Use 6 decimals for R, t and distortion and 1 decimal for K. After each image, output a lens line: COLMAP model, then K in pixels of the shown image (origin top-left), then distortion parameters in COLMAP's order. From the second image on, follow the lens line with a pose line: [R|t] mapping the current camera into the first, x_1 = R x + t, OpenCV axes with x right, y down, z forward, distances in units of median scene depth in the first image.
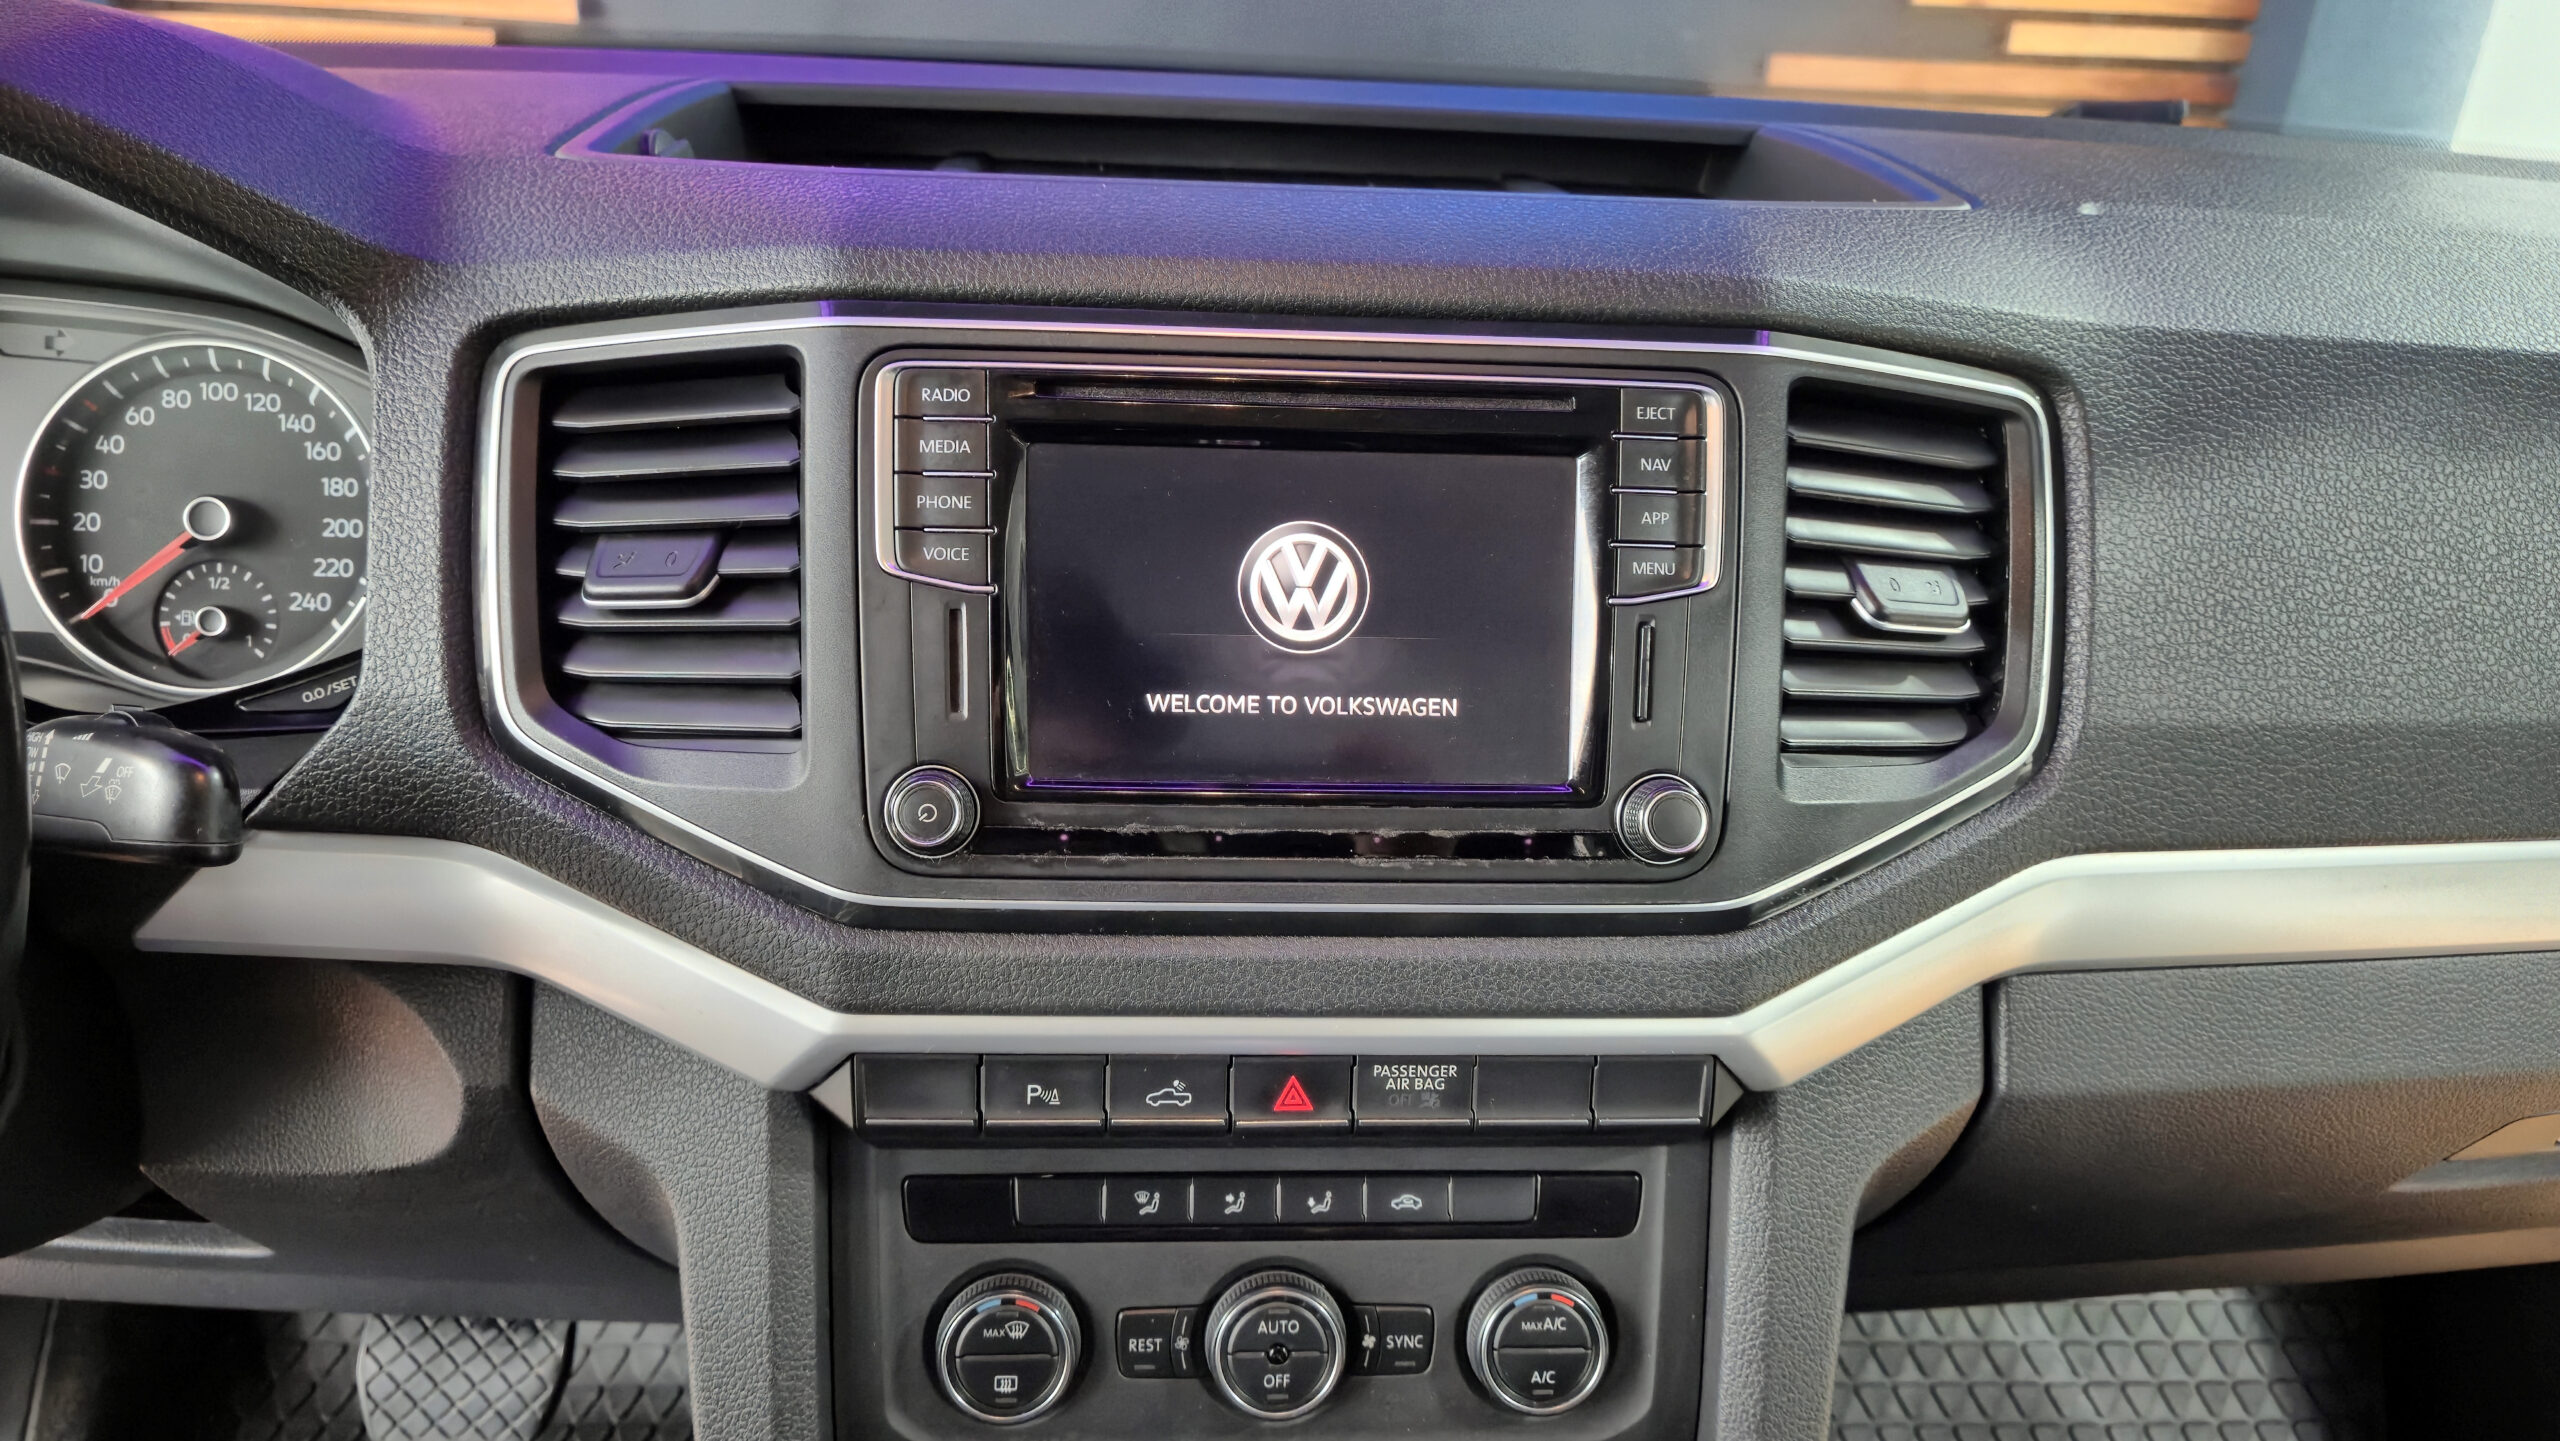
lens RADIAL K [[1787.8, 0, 1272.9], [0, 1787.8, 713.2], [0, 0, 1]] dist [0.000836, -0.000255]
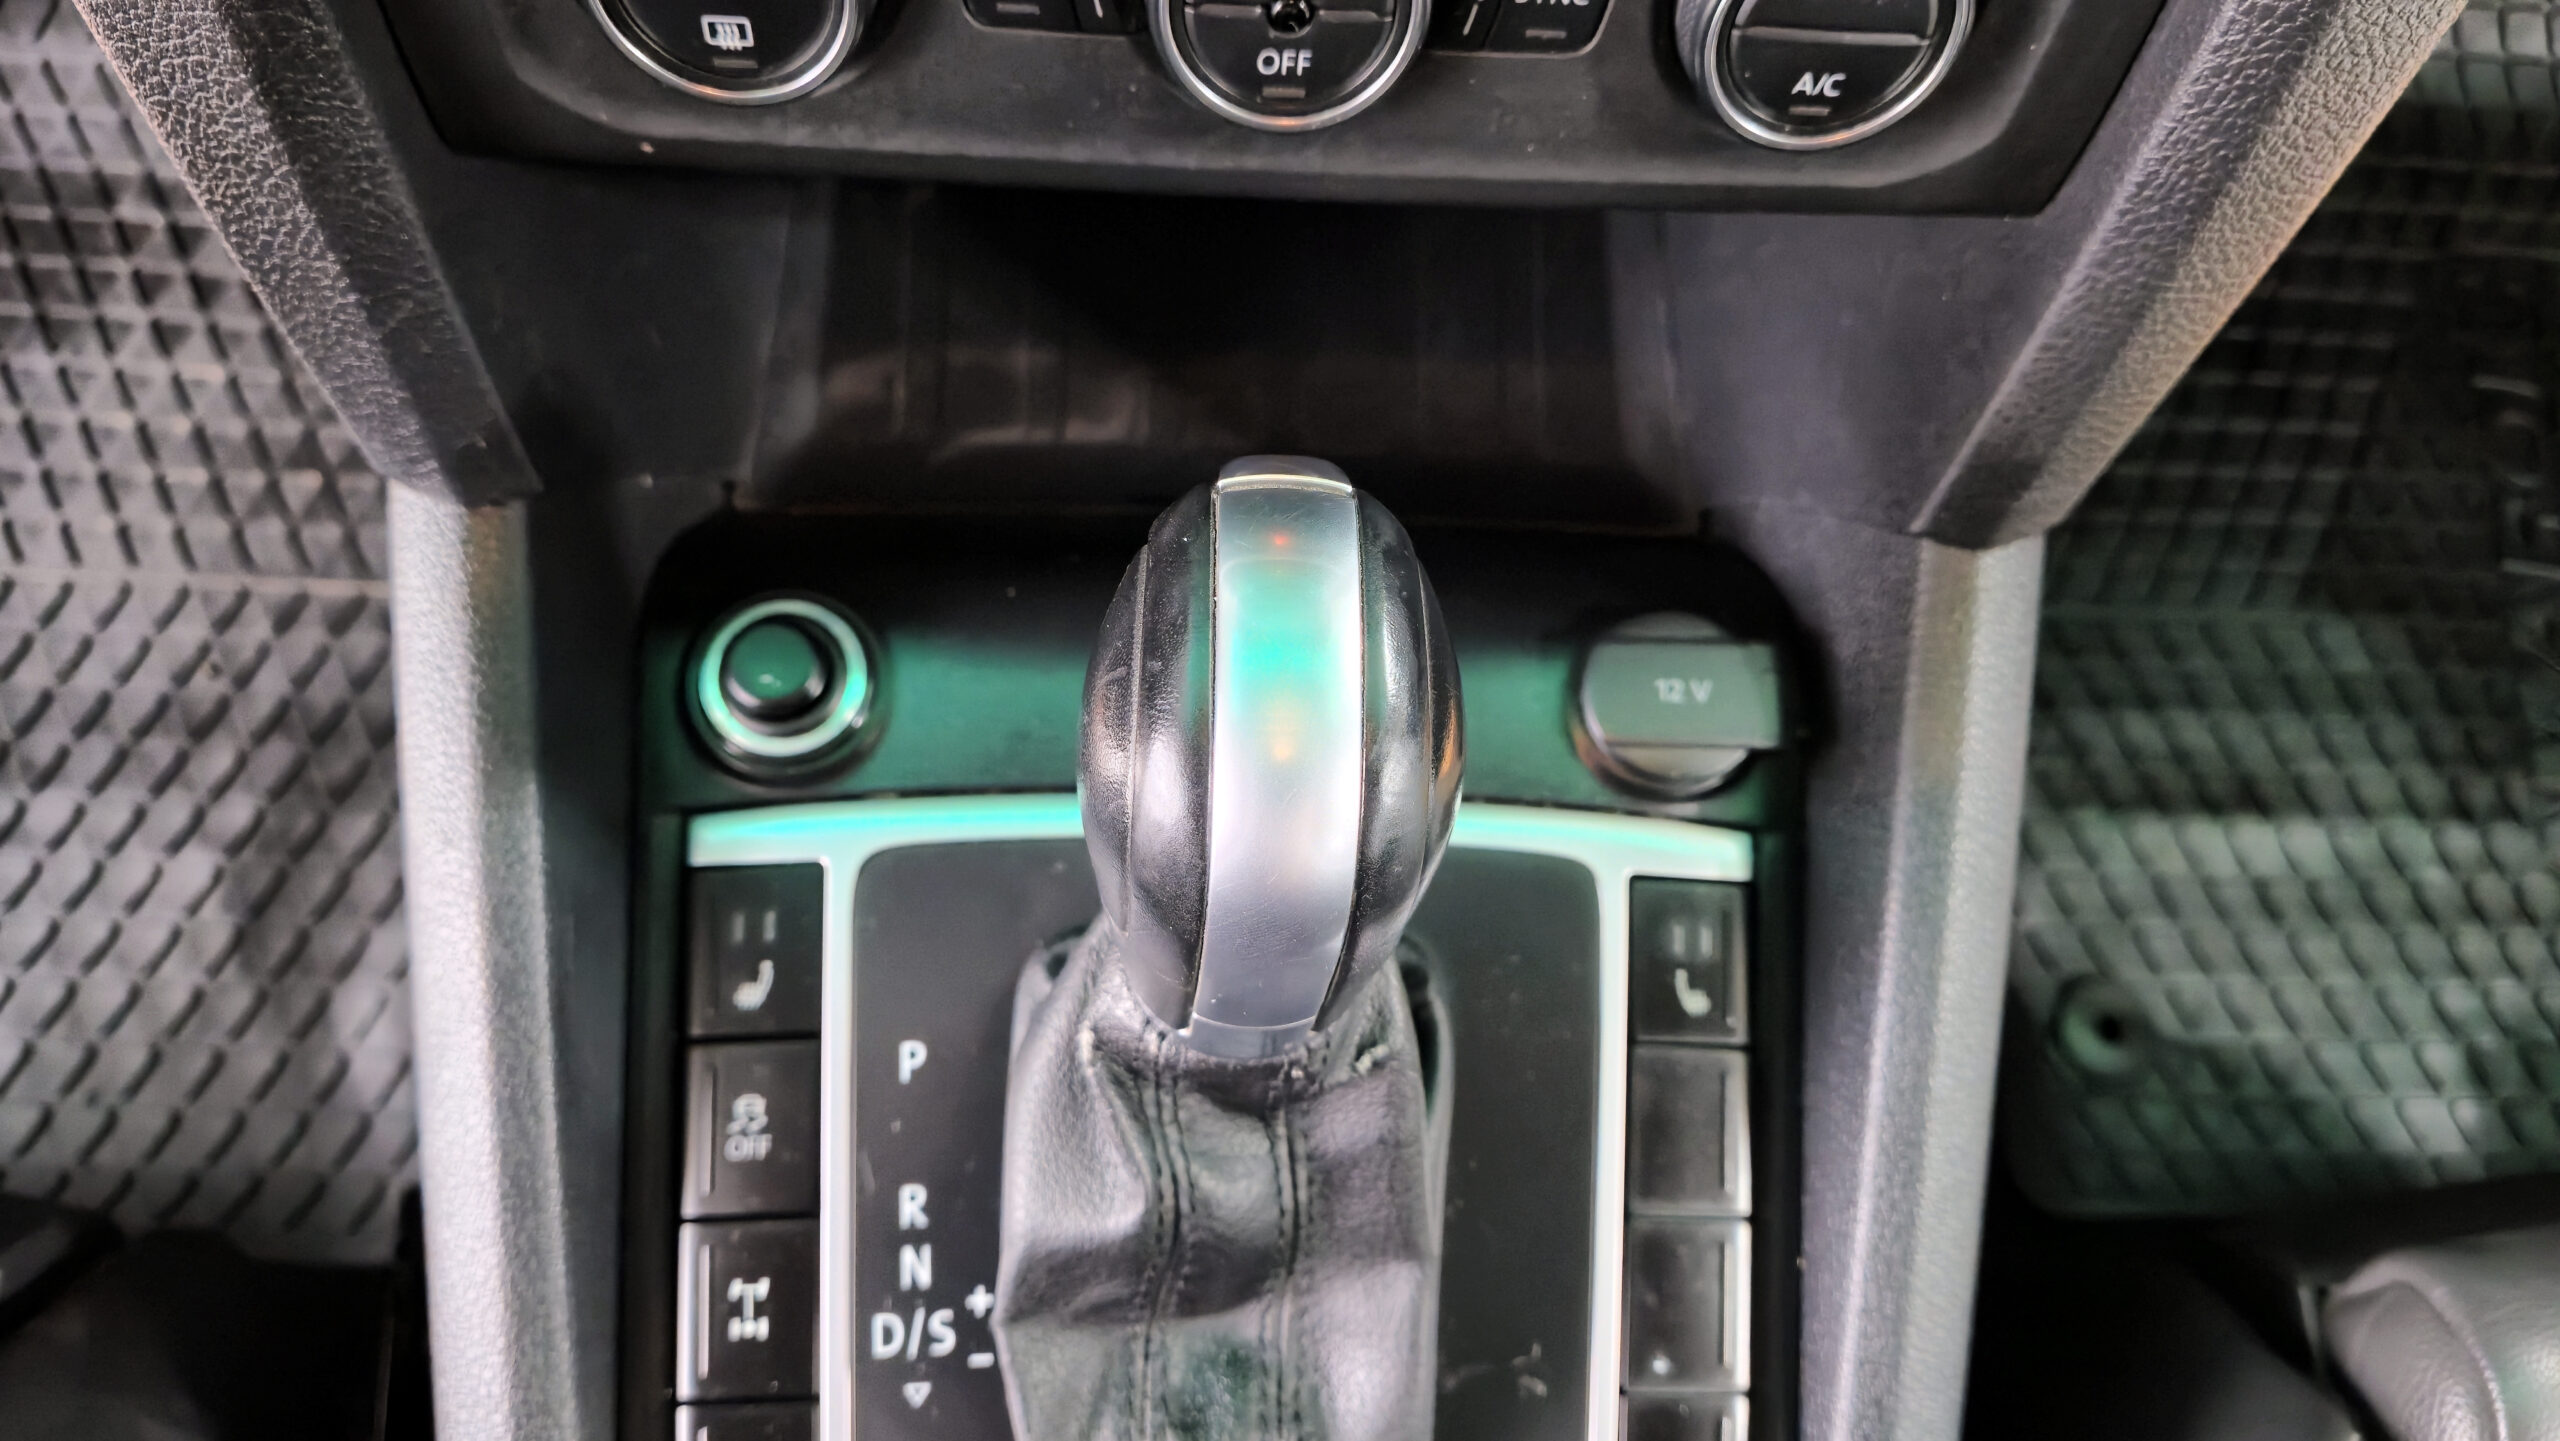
lens RADIAL K [[1787.8, 0, 1272.9], [0, 1787.8, 713.2], [0, 0, 1]] dist [0.000836, -0.000255]
pose [[0.997525, 0.068238, 0.016970, 0.003038], [-0.056231, 0.629236, 0.775177, 0.106768], [0.042219, -0.774213, 0.631516, 0.558156]]
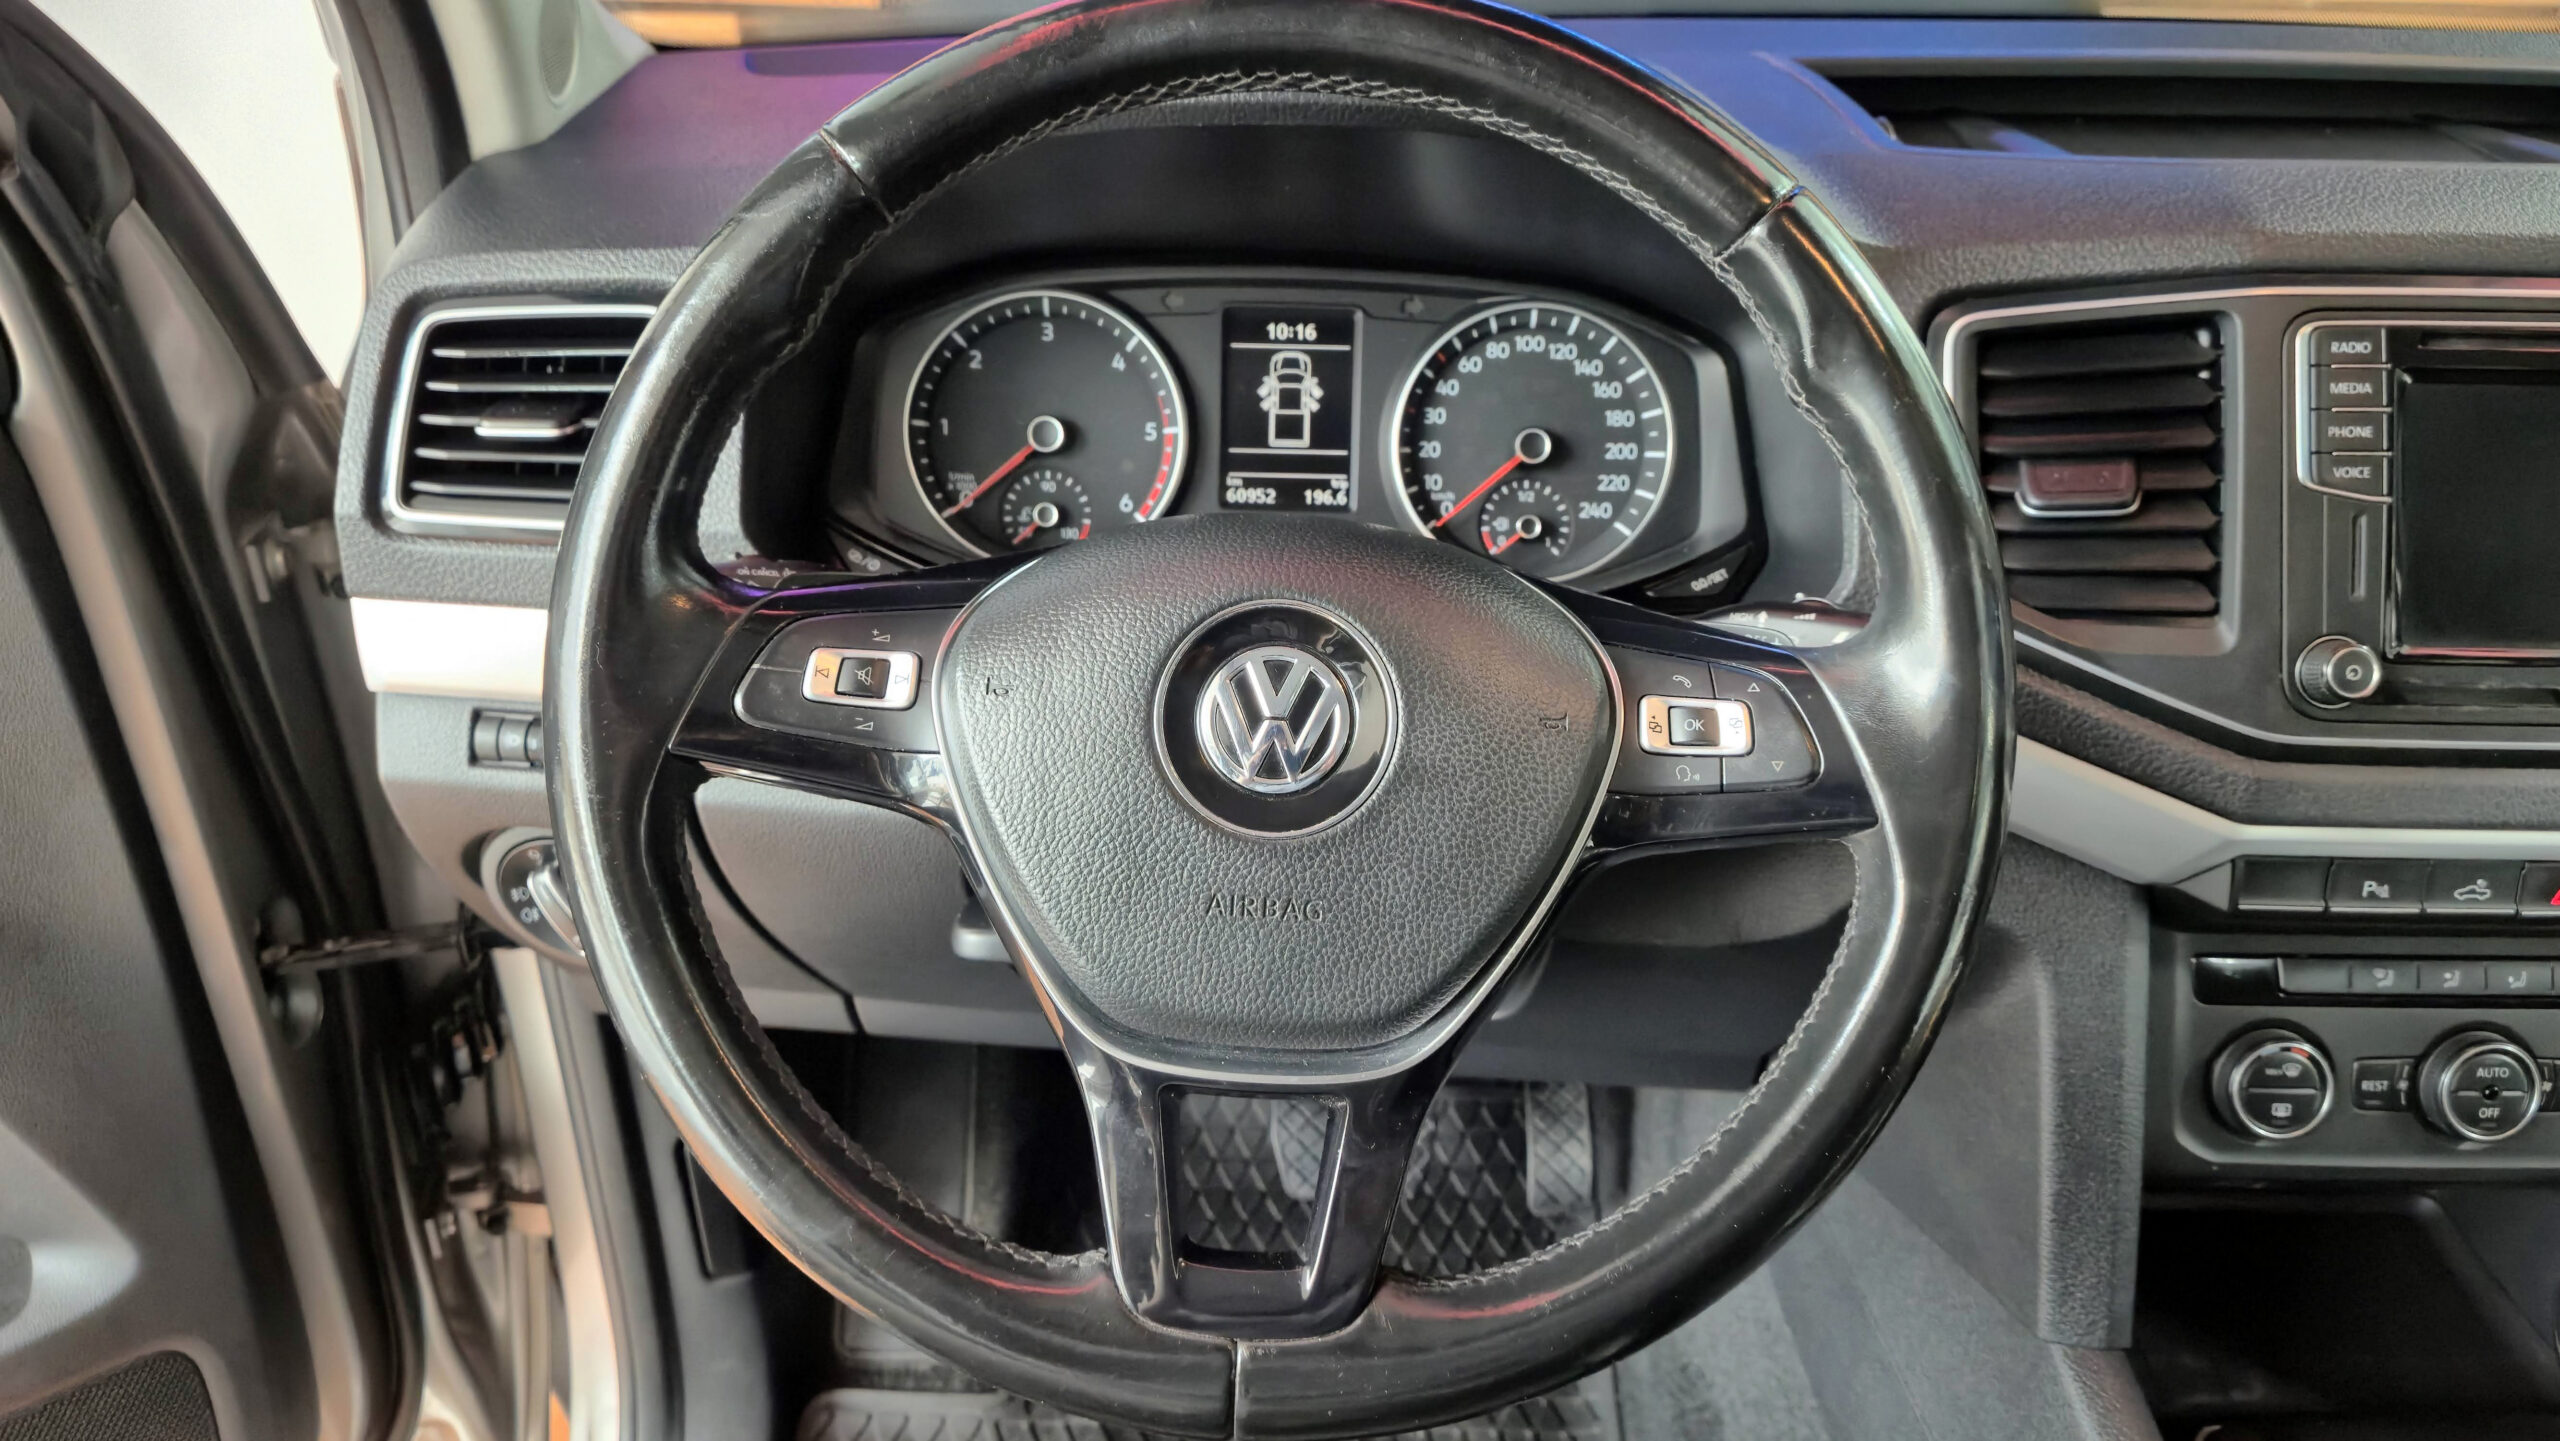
lens RADIAL K [[1769.1, 0, 1276.7], [0, 1769.1, 748.6], [0, 0, 1]] dist [0.063352, -0.076140]
pose [[0.996269, 0.004809, -0.086166, -0.768276], [0.002697, 0.996223, 0.086790, -0.003960], [0.086258, -0.086699, 0.992493, -0.340866]]
